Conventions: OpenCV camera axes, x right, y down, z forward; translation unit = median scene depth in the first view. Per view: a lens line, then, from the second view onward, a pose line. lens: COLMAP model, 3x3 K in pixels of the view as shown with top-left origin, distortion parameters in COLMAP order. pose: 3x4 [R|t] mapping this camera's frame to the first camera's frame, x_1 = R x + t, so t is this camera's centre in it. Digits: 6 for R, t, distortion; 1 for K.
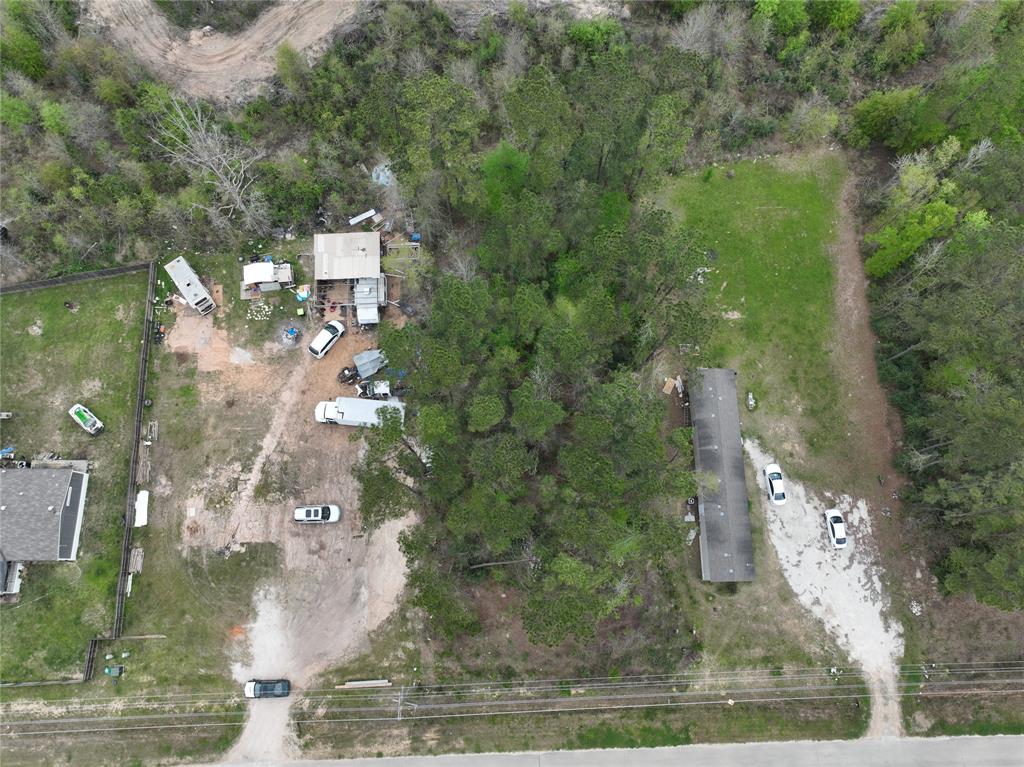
lens RADIAL K [[724.3, 0, 512.6], [0, 724.3, 385.3], [0, 0, 1]] dist [-0.007370, 0.026416]
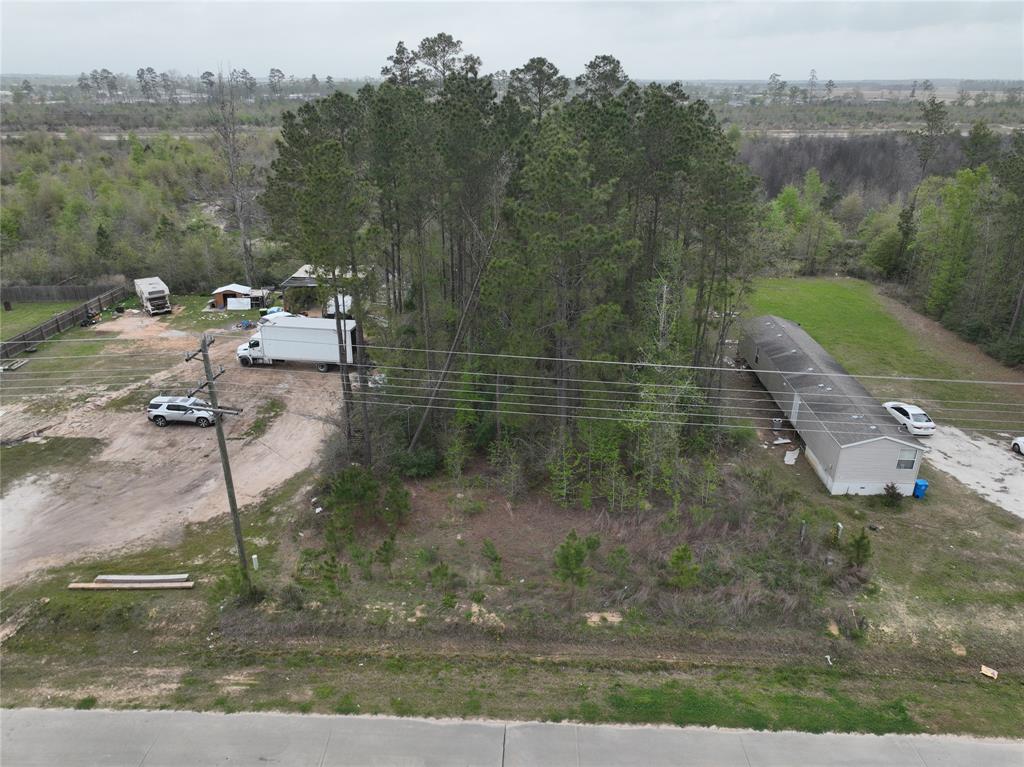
lens RADIAL K [[724.3, 0, 513.2], [0, 724.3, 383.3], [0, 0, 1]] dist [-0.007370, 0.026416]
pose [[0.998176, 0.012615, -0.059036, 0.056165], [-0.054827, 0.598727, -0.799074, 0.651623], [0.025266, 0.800854, 0.598327, 0.596067]]
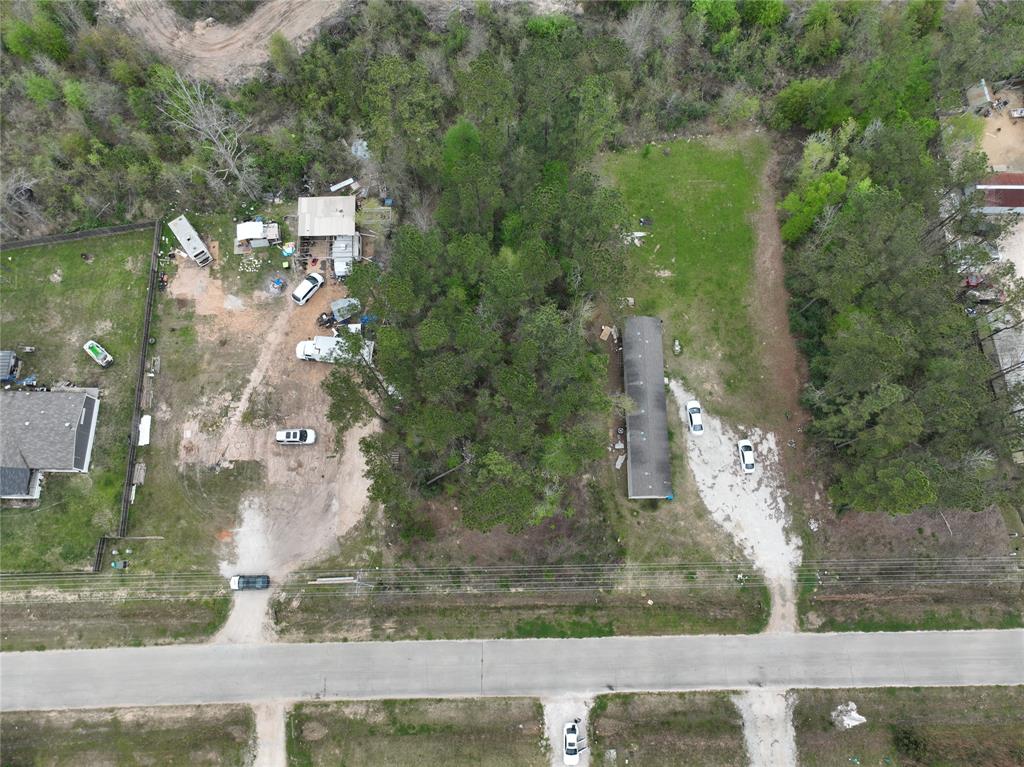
lens RADIAL K [[724.3, 0, 513.7], [0, 724.3, 385.7], [0, 0, 1]] dist [-0.007370, 0.026416]
pose [[0.999890, 0.013082, -0.006976, 0.083596], [-0.013143, 0.999874, -0.008894, 0.100967], [0.006859, 0.008985, 0.999936, -0.152292]]
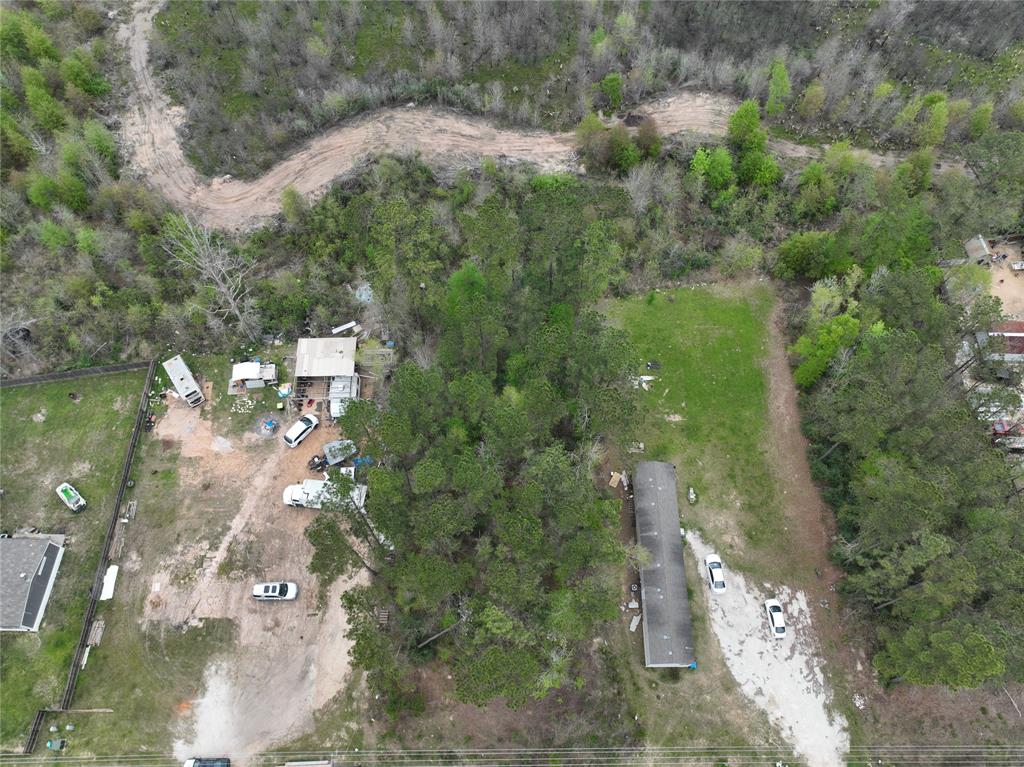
lens RADIAL K [[724.3, 0, 513.5], [0, 724.3, 385.2], [0, 0, 1]] dist [-0.007370, 0.026416]
pose [[0.999731, 0.018862, -0.013530, 0.081478], [-0.021465, 0.973058, -0.229558, 0.119741], [0.008836, 0.229786, 0.973201, -0.081902]]
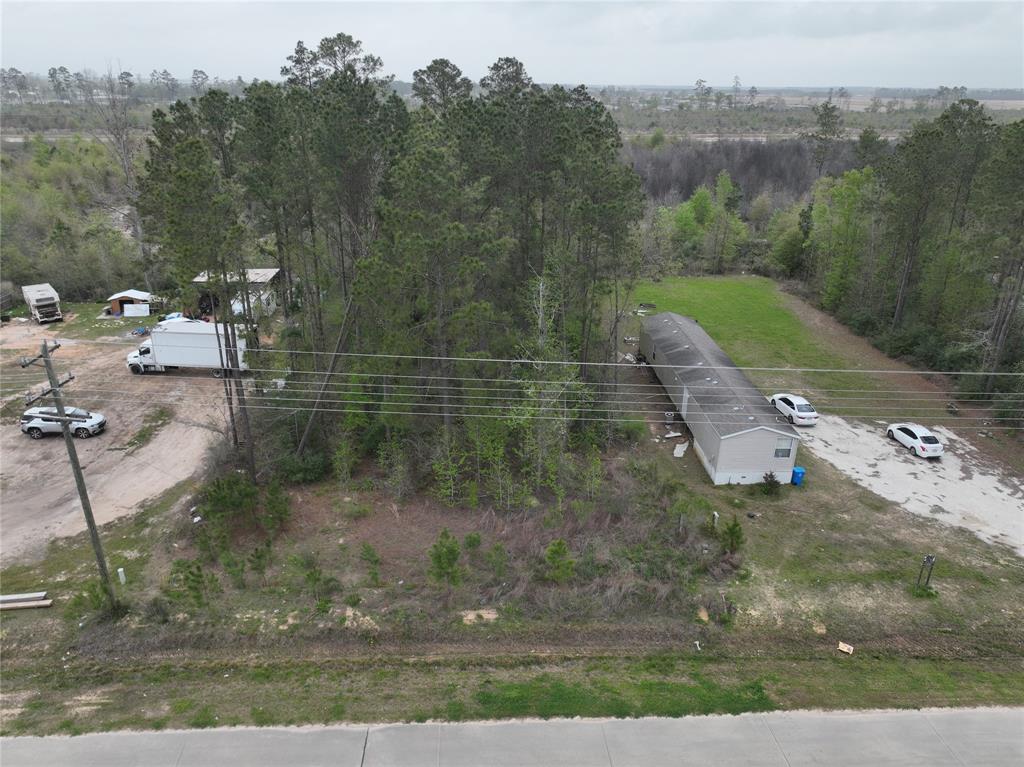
lens RADIAL K [[724.3, 0, 513.6], [0, 724.3, 382.2], [0, 0, 1]] dist [-0.007370, 0.026416]
pose [[0.999744, -0.012078, 0.019111, 0.097808], [0.022549, 0.593990, -0.804156, 0.652221], [-0.001639, 0.804382, 0.594111, 0.599471]]
